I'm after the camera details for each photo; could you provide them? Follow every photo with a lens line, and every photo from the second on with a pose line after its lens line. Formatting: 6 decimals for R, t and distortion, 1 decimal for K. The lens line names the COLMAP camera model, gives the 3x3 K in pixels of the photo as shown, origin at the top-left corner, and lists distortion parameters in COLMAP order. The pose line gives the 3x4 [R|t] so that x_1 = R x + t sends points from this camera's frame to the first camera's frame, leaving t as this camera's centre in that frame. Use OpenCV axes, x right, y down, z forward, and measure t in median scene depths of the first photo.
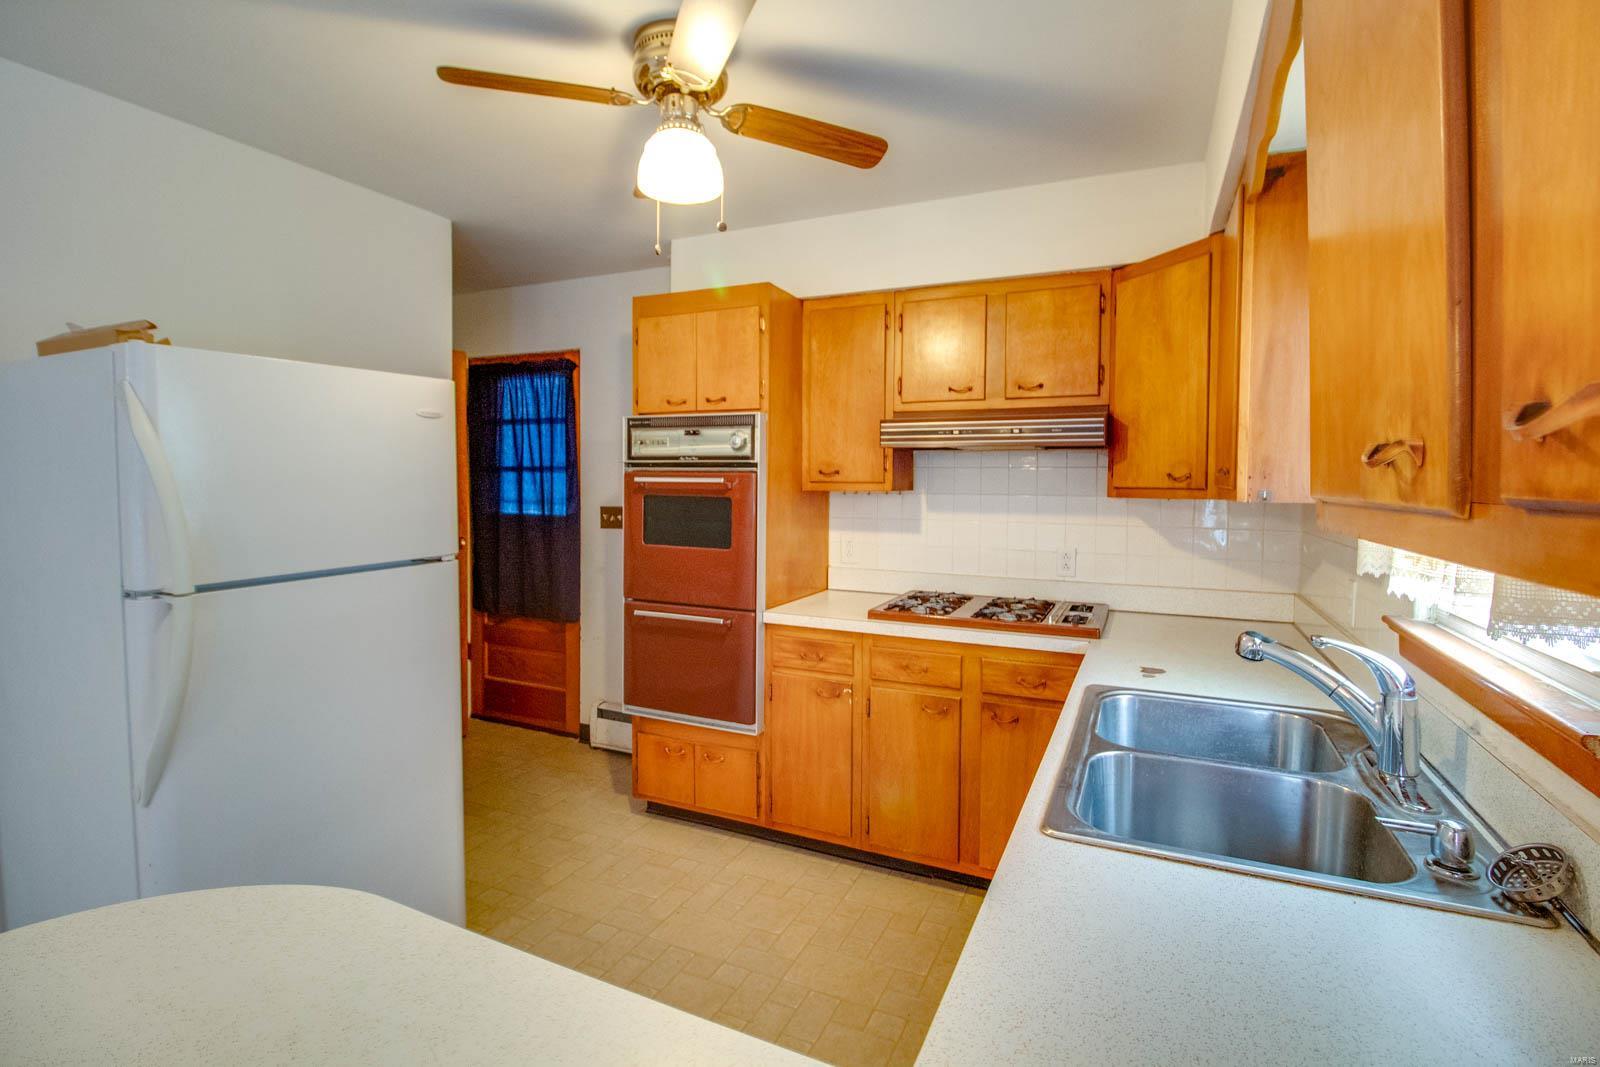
lens RADIAL K [[744.5, 0, 799.4], [0, 744.5, 520.8], [0, 0, 1]] dist [-0.007304, -0.006141]
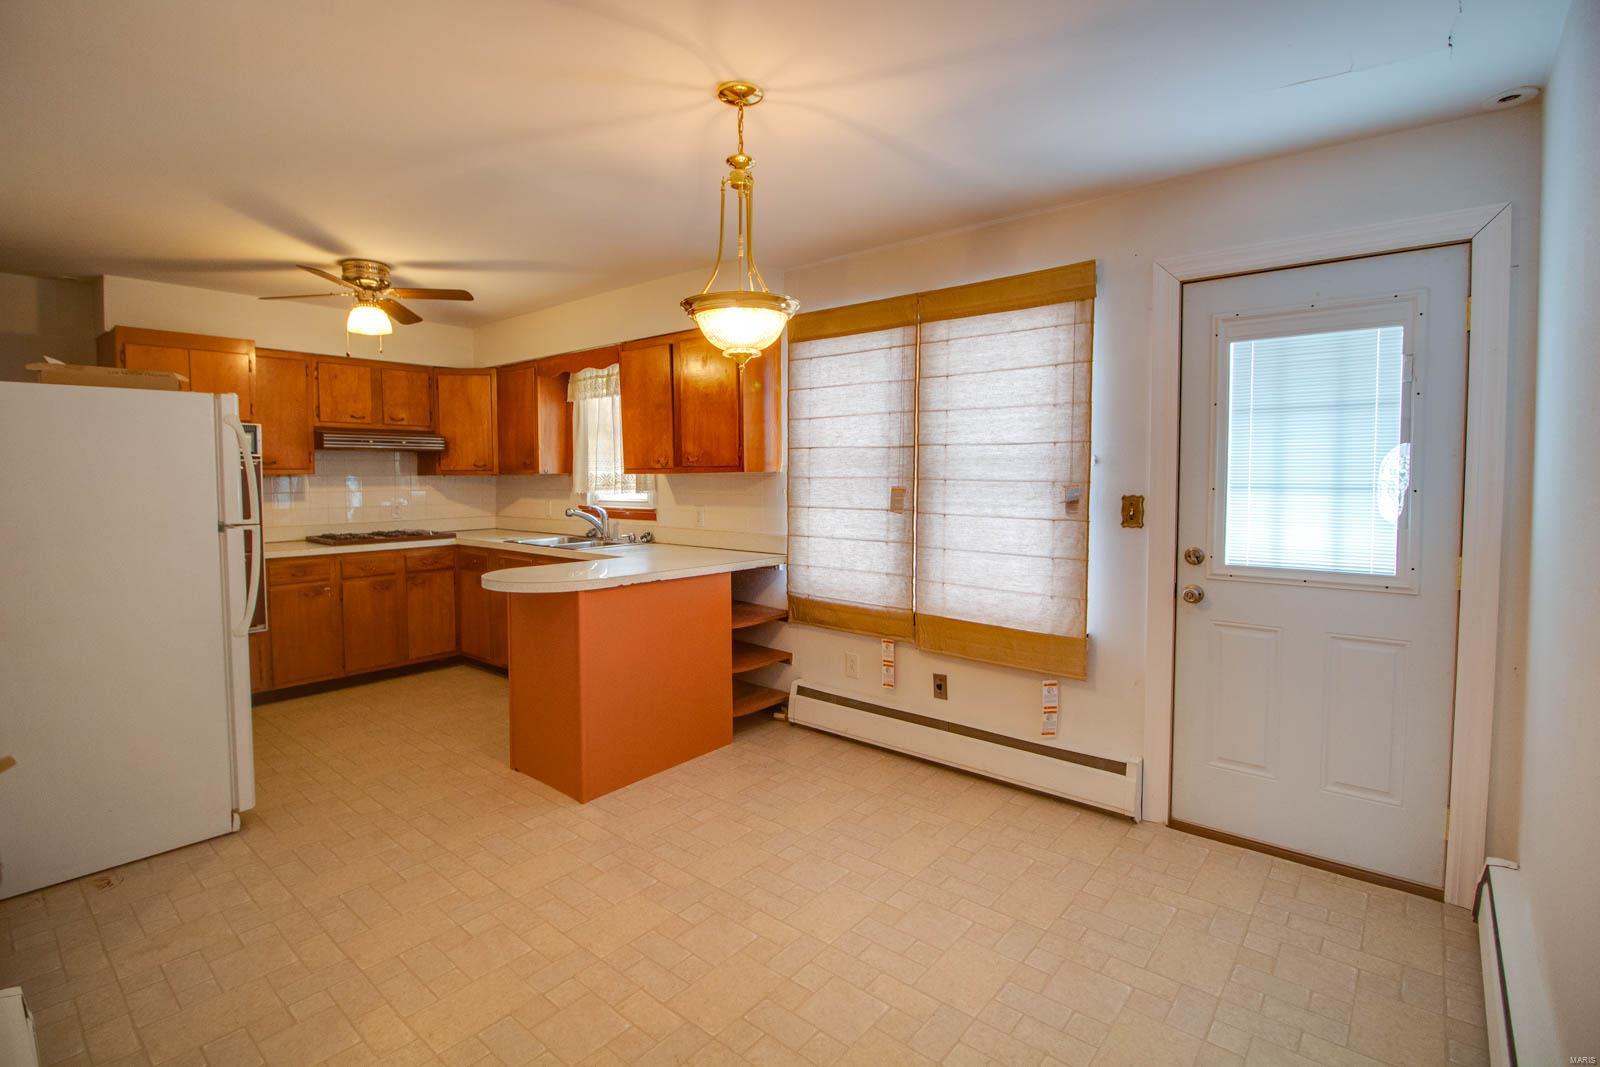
lens RADIAL K [[744.5, 0, 797.5], [0, 744.5, 523.0], [0, 0, 1]] dist [-0.007304, -0.006141]
pose [[0.266106, -0.071083, 0.961319, -1.304377], [0.053337, 0.996835, 0.058945, 0.032281], [-0.962467, 0.035588, 0.269056, -0.530917]]
